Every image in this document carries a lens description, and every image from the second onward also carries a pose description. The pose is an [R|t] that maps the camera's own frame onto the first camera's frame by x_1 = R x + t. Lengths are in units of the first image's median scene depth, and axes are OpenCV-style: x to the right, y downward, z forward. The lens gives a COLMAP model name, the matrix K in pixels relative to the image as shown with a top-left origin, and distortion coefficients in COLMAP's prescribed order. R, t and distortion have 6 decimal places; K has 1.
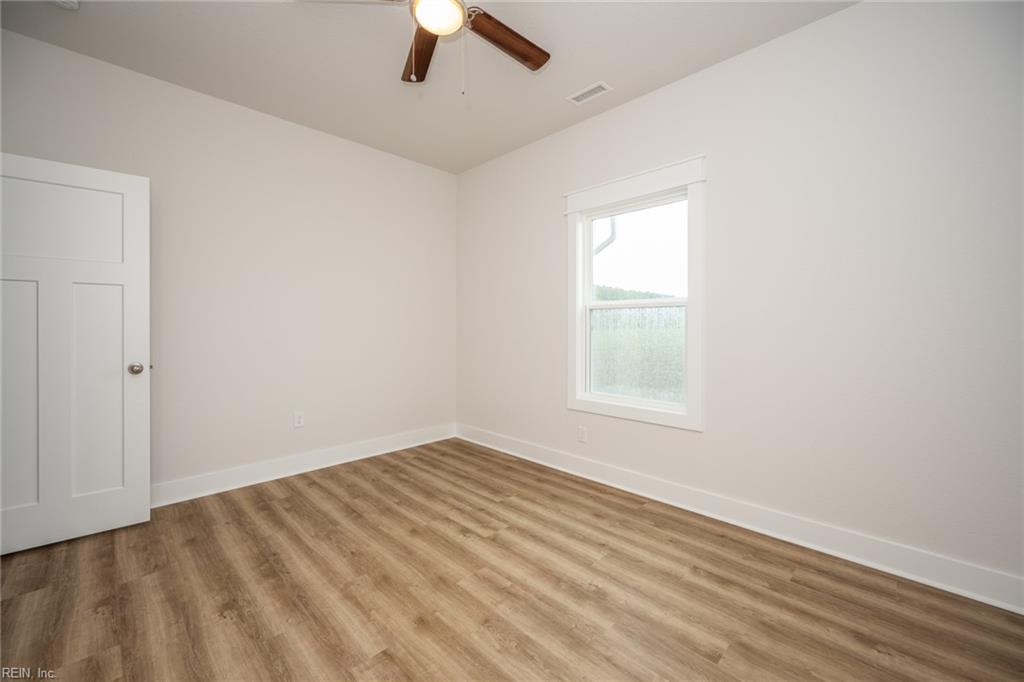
lens RADIAL K [[421.6, 0, 513.6], [0, 421.6, 333.1], [0, 0, 1]] dist [0.000388, 0.000086]
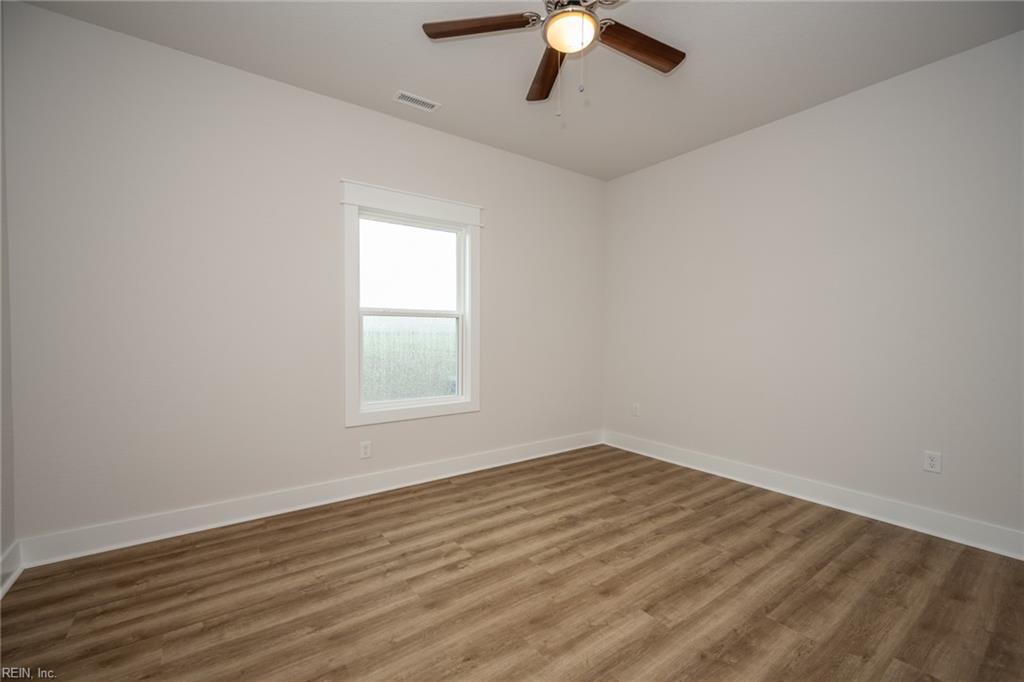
lens RADIAL K [[421.6, 0, 513.6], [0, 421.6, 333.1], [0, 0, 1]] dist [0.000388, 0.000086]
pose [[0.154097, 0.000891, 0.988055, -0.939309], [0.013268, 0.999908, -0.002971, -0.005764], [-0.987967, 0.013567, 0.154071, 0.727697]]
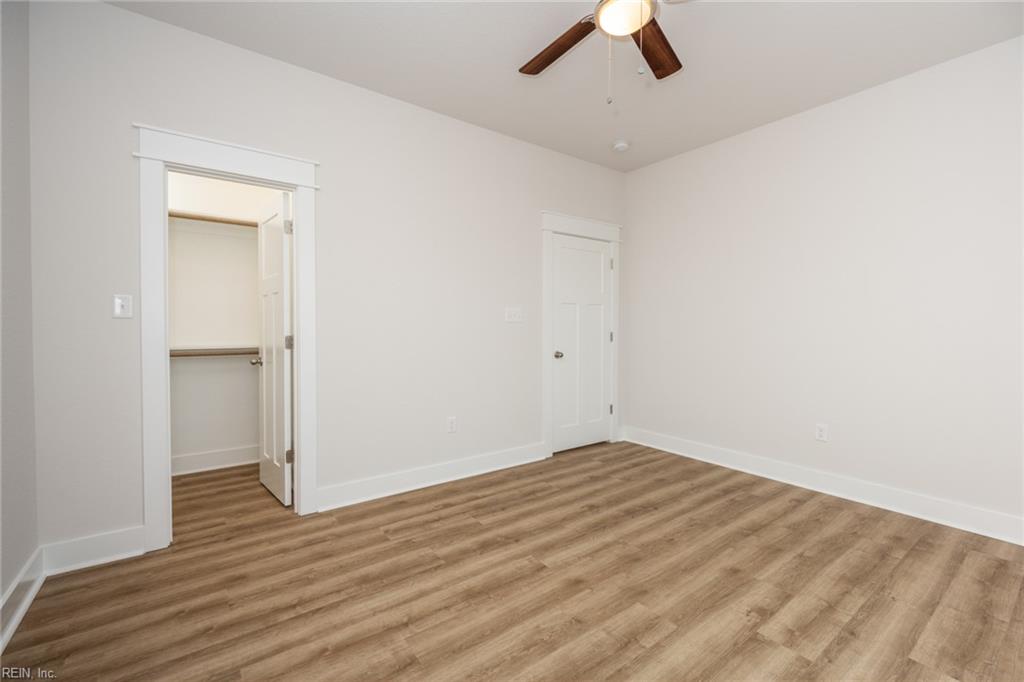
lens RADIAL K [[421.6, 0, 513.6], [0, 421.6, 333.1], [0, 0, 1]] dist [0.000388, 0.000086]
pose [[-0.142950, 0.013072, -0.989644, 0.633962], [-0.021328, 0.999640, 0.016285, -0.001884], [0.989500, 0.023435, -0.142620, 0.668895]]
